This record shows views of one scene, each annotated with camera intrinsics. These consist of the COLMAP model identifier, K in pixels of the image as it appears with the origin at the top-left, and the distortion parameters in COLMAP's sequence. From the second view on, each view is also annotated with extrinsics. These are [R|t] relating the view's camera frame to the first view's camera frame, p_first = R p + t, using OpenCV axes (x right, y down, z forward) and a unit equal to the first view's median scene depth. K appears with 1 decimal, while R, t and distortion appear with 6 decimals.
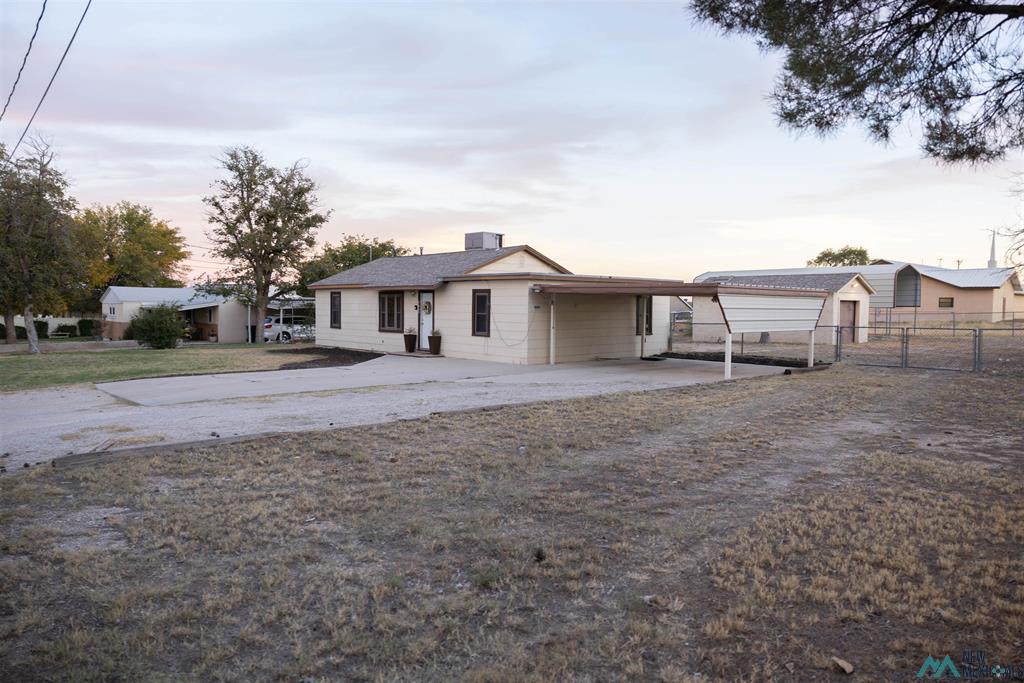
lens RADIAL K [[672.1, 0, 512.0], [0, 672.1, 341.5], [0, 0, 1]] dist [0.003583, 0.001999]
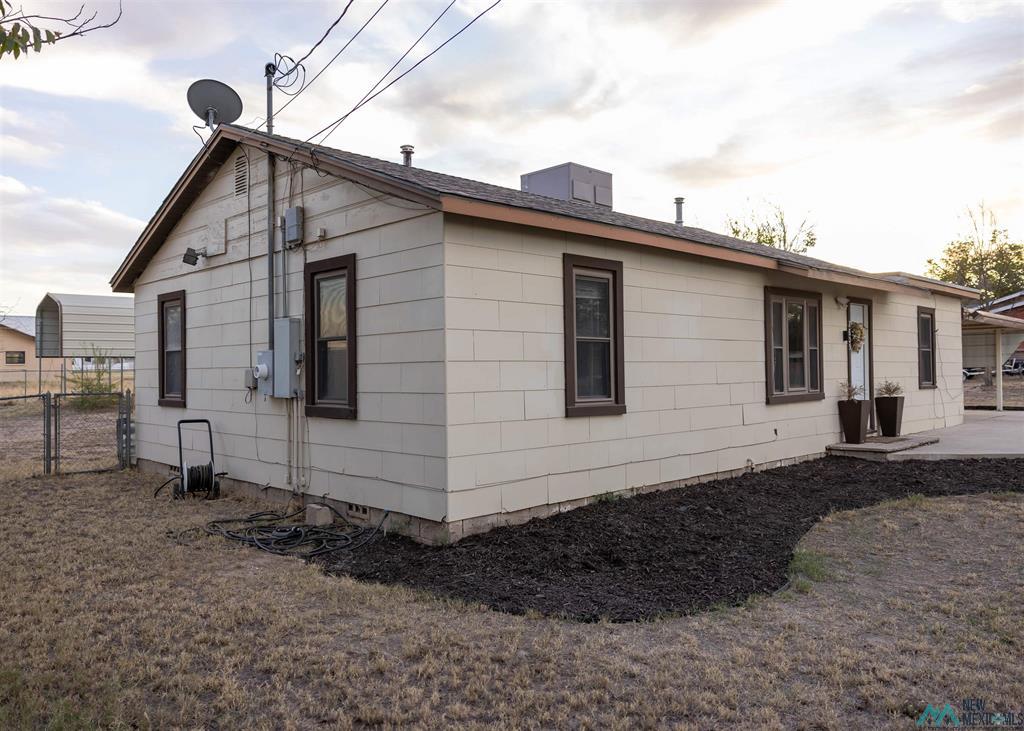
lens RADIAL K [[763.1, 0, 512.0], [0, 763.1, 365.5], [0, 0, 1]] dist [0.002025, -0.005752]
pose [[-0.030975, -0.002225, 0.999518, -0.617147], [0.061498, 0.998099, 0.004127, -0.046879], [-0.997626, 0.061596, -0.030780, 1.223513]]
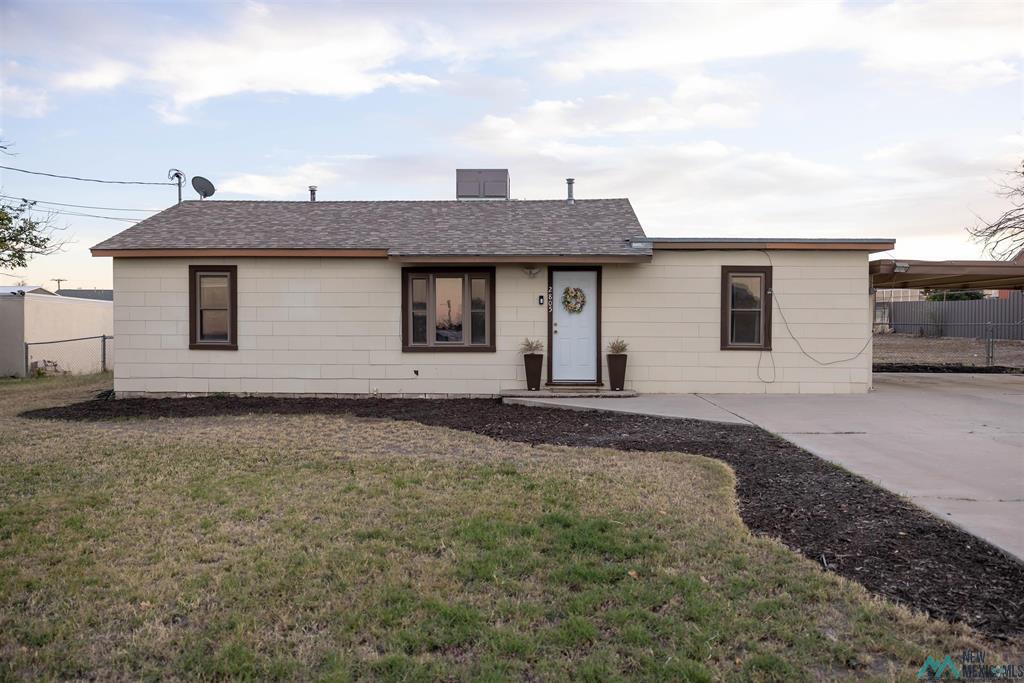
lens RADIAL K [[808.1, 0, 536.8], [0, 808.1, 343.1], [0, 0, 1]] dist [-0.003040, 0.002097]
pose [[0.703932, -0.026879, 0.709759, -0.572235], [0.040253, 0.999187, -0.002083, -0.017311], [-0.709126, 0.030036, 0.704442, 0.576904]]
